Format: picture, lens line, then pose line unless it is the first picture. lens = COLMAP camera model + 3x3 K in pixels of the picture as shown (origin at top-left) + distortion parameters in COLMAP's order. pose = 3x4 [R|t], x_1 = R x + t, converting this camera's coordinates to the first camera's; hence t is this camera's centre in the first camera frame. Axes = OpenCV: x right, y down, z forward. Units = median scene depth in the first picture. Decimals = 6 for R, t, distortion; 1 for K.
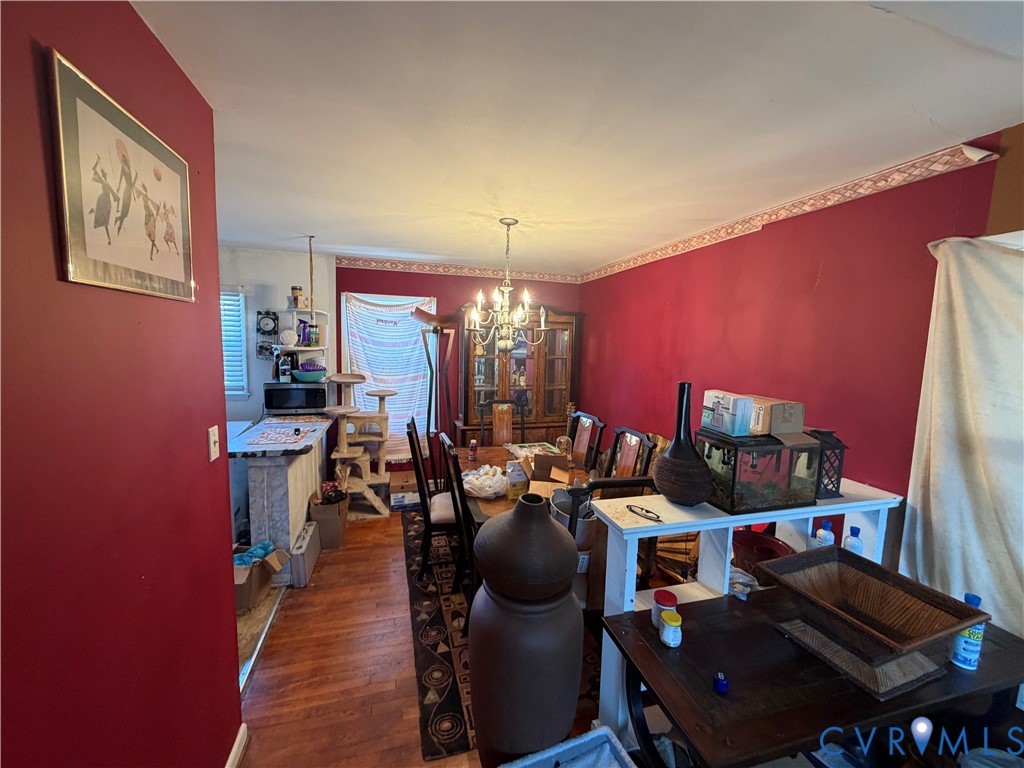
lens RADIAL K [[409.4, 0, 509.6], [0, 409.4, 381.0], [0, 0, 1]] dist [0.000010, -0.004878]
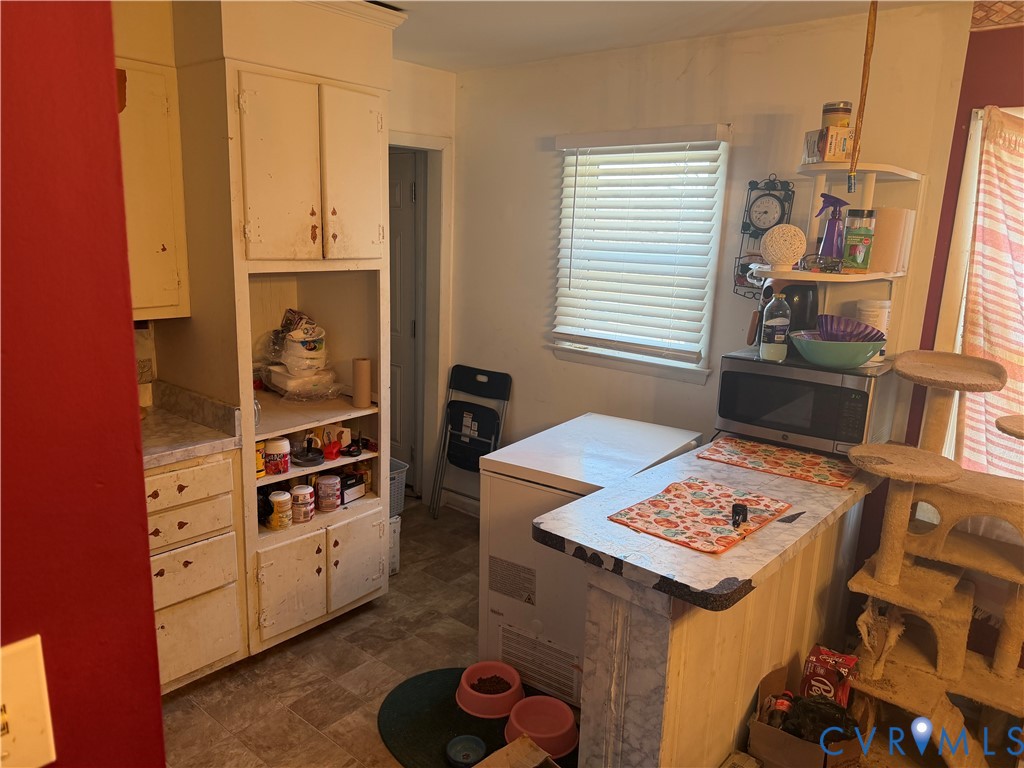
lens RADIAL K [[728.7, 0, 508.6], [0, 728.7, 388.5], [0, 0, 1]] dist [0.061577, -0.098443]
pose [[0.555533, 0.170530, -0.813820, -0.108770], [-0.102014, 0.985328, 0.136832, -0.040808], [0.825213, 0.007006, 0.564779, 0.392146]]
